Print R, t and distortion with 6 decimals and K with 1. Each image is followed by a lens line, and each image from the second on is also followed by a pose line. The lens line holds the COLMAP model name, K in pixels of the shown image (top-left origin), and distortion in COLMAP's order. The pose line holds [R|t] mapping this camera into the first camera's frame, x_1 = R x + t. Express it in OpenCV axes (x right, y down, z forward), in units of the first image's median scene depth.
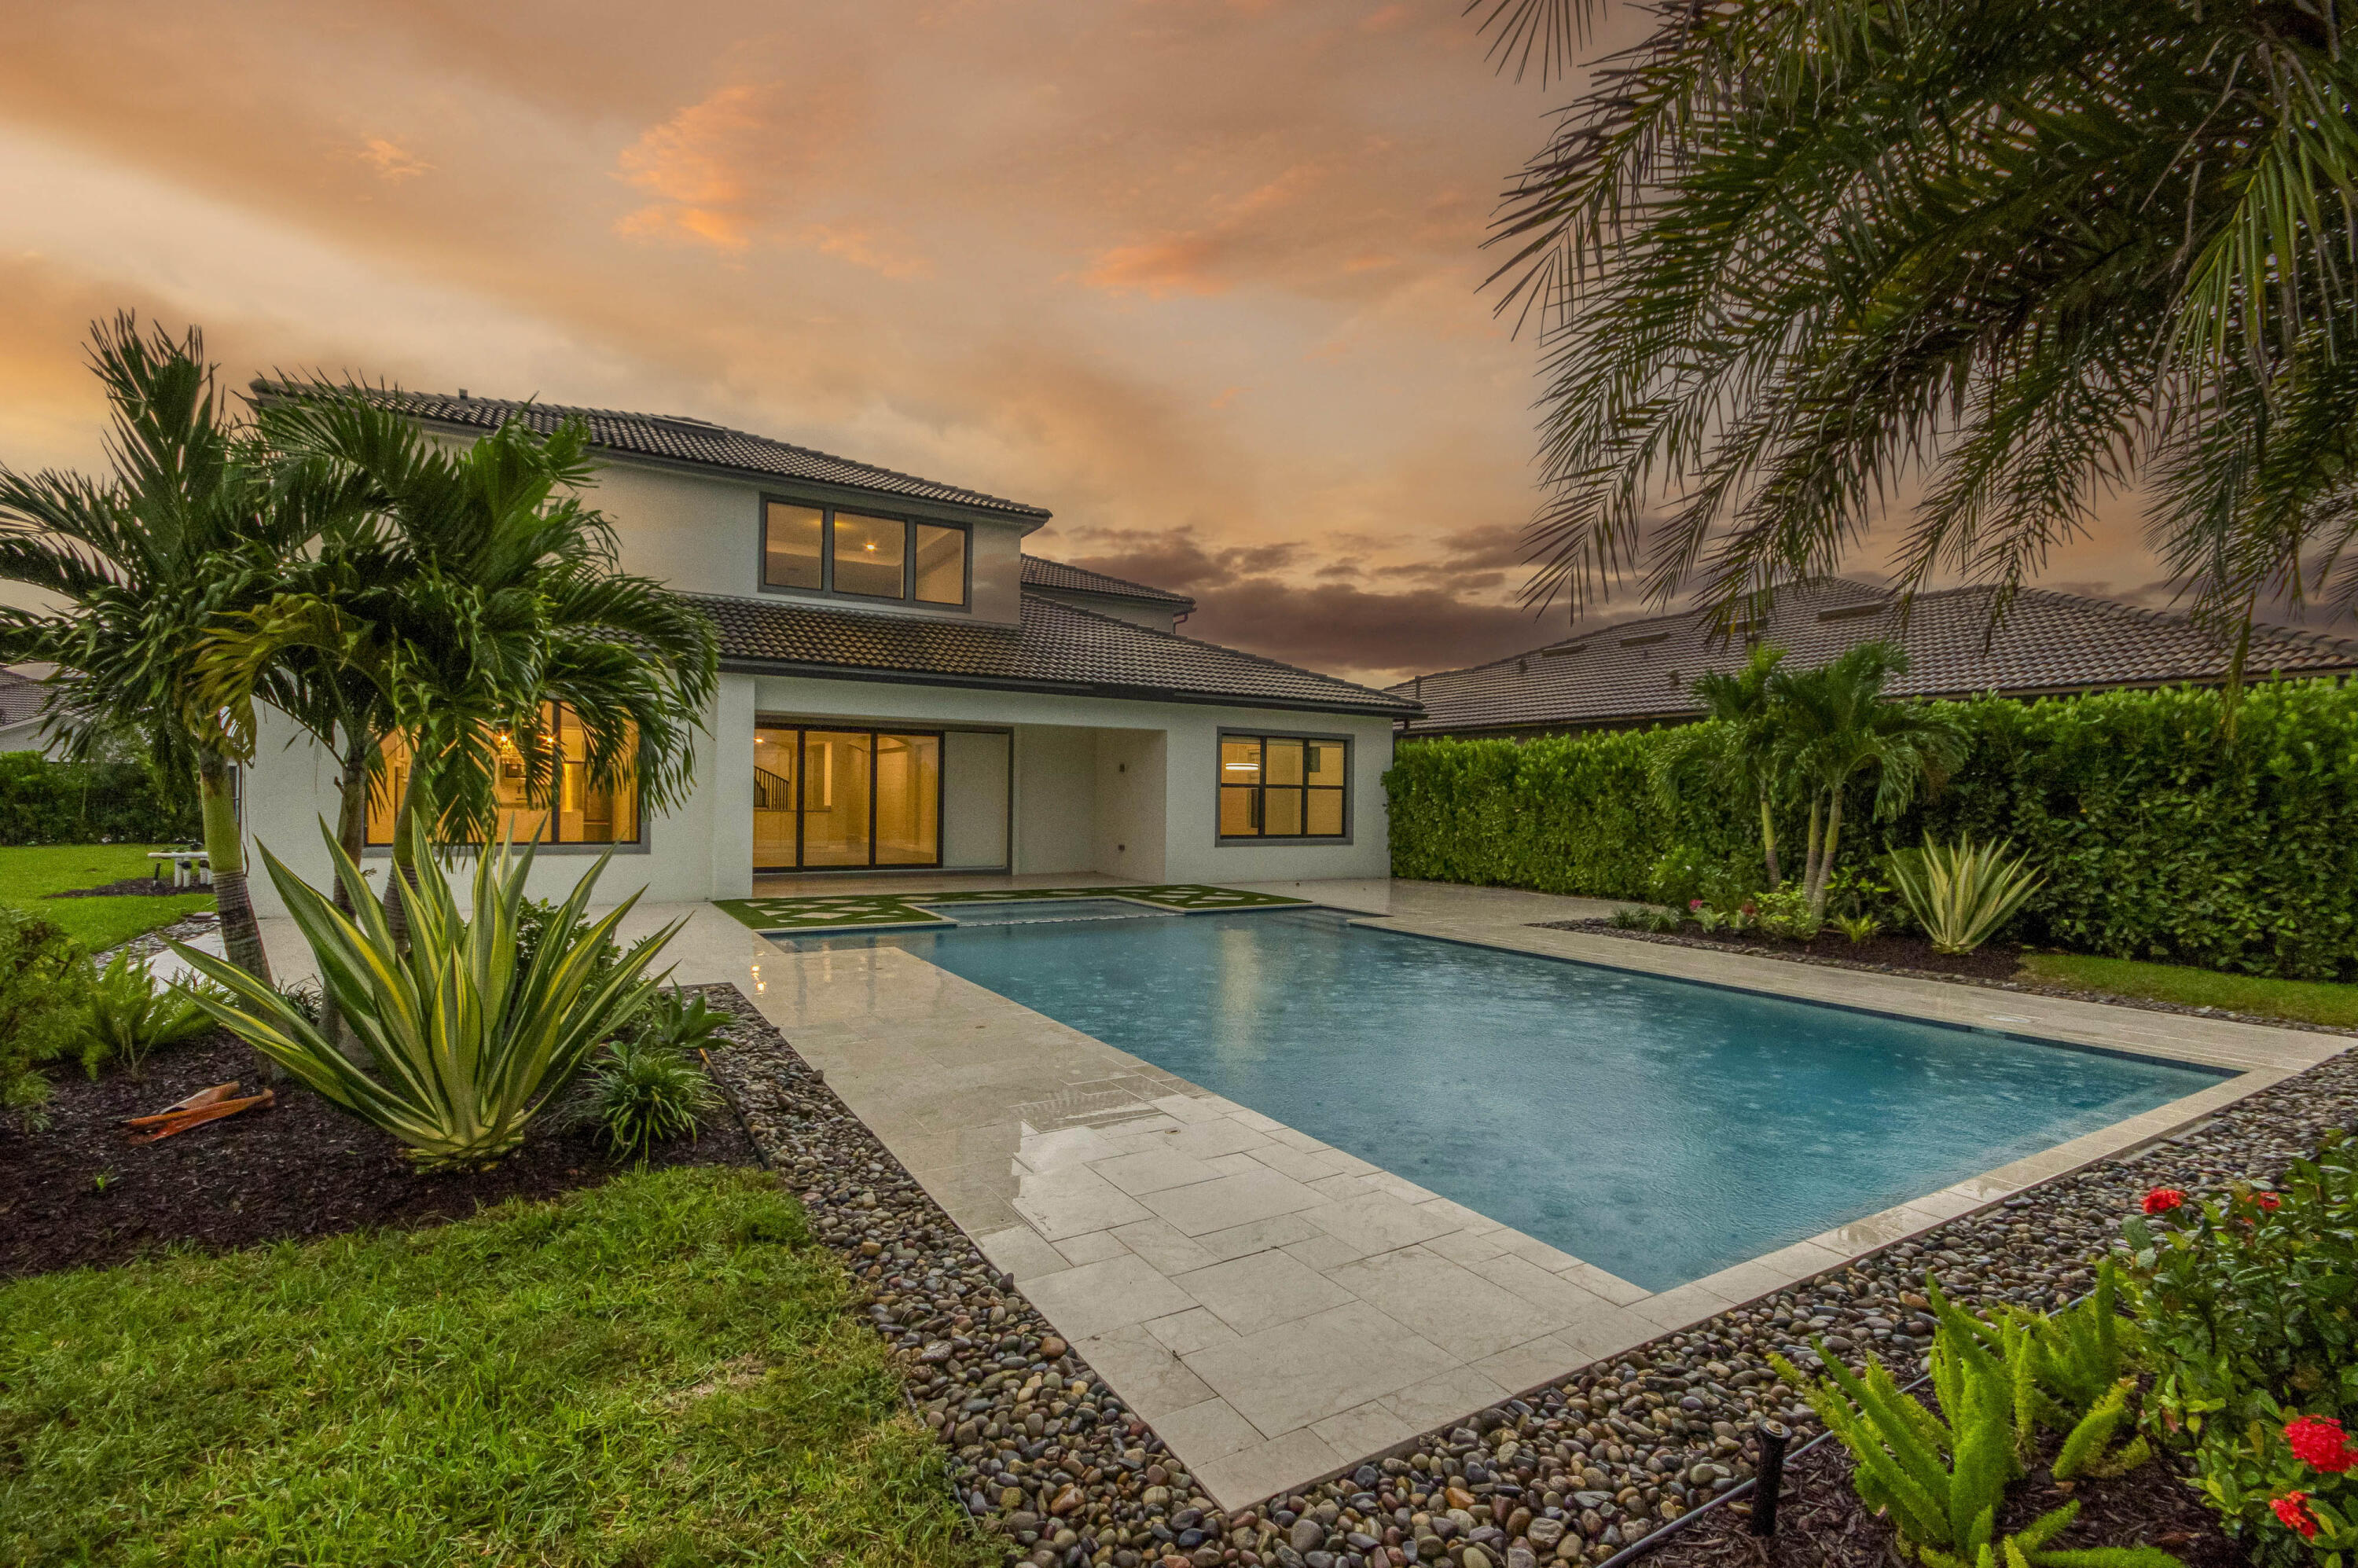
lens RADIAL K [[1029.6, 0, 1169.2], [0, 1029.6, 781.0], [0, 0, 1]] dist [0.000853, 0.000038]
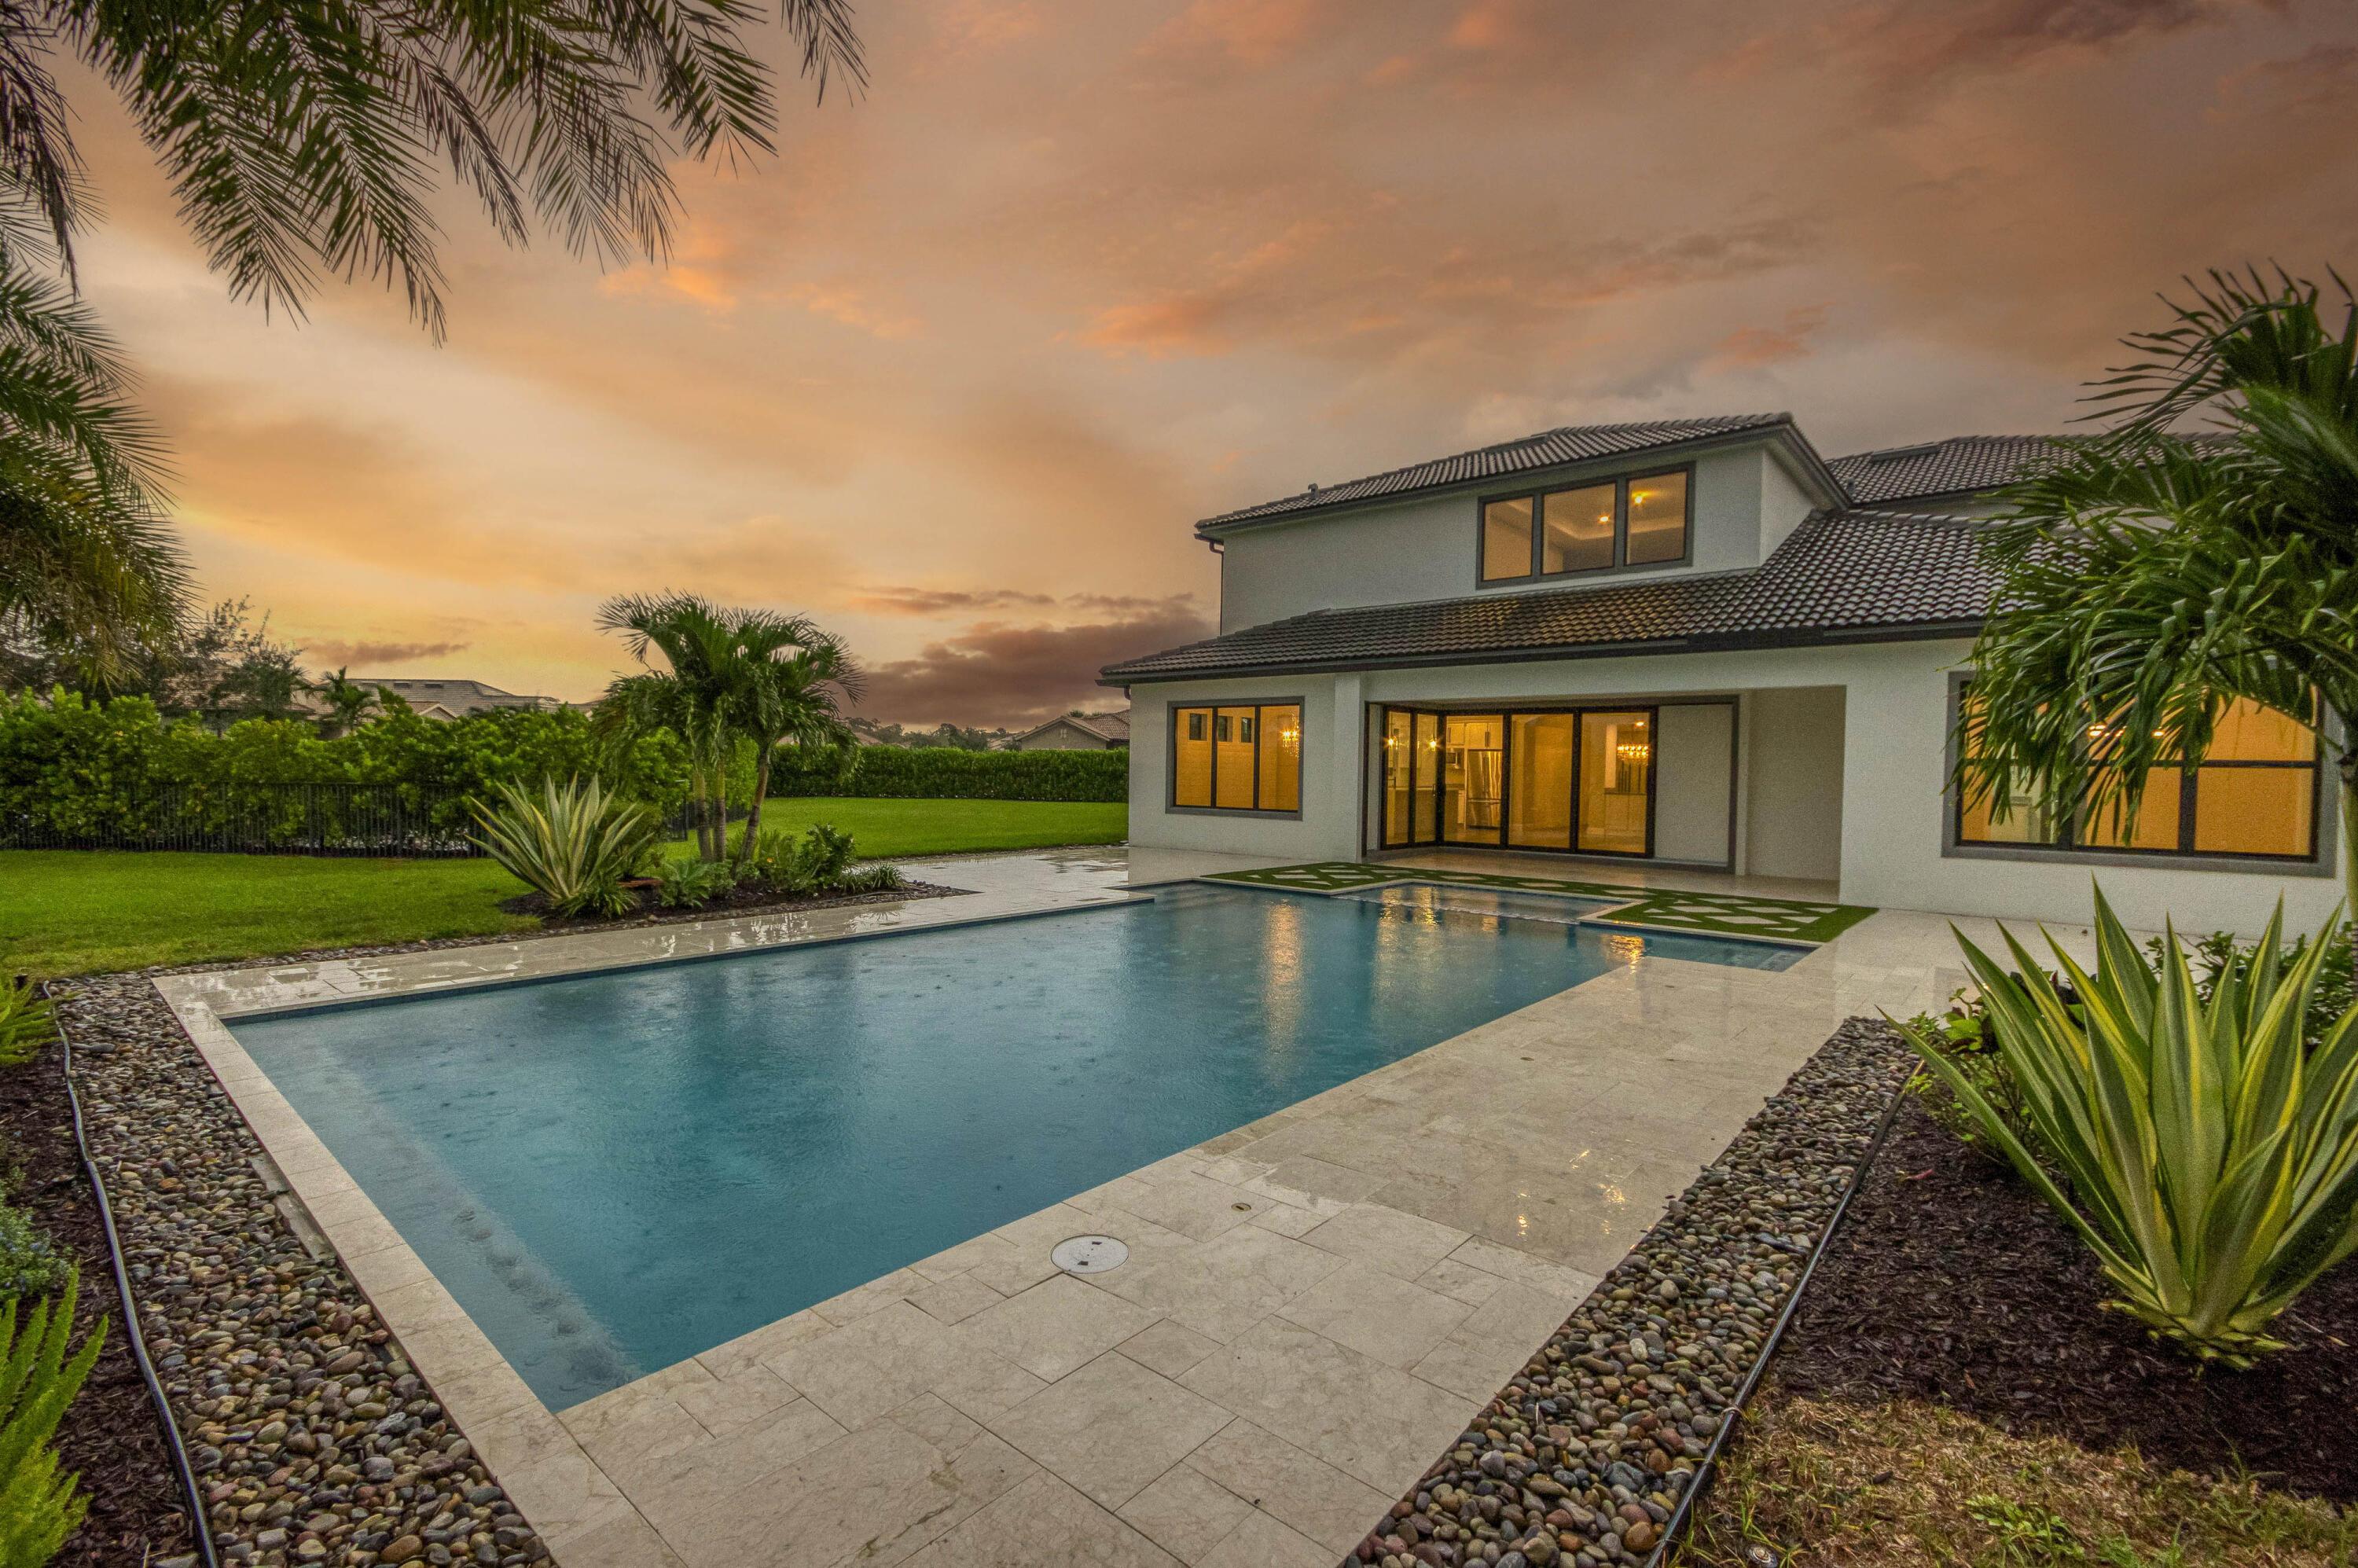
lens RADIAL K [[1029.6, 0, 1171.9], [0, 1029.6, 791.8], [0, 0, 1]] dist [0.000853, 0.000038]
pose [[0.316565, 0.013787, -0.948471, 0.495873], [0.000743, 0.999890, 0.014782, 0.012587], [0.948571, -0.005384, 0.316520, 0.322495]]
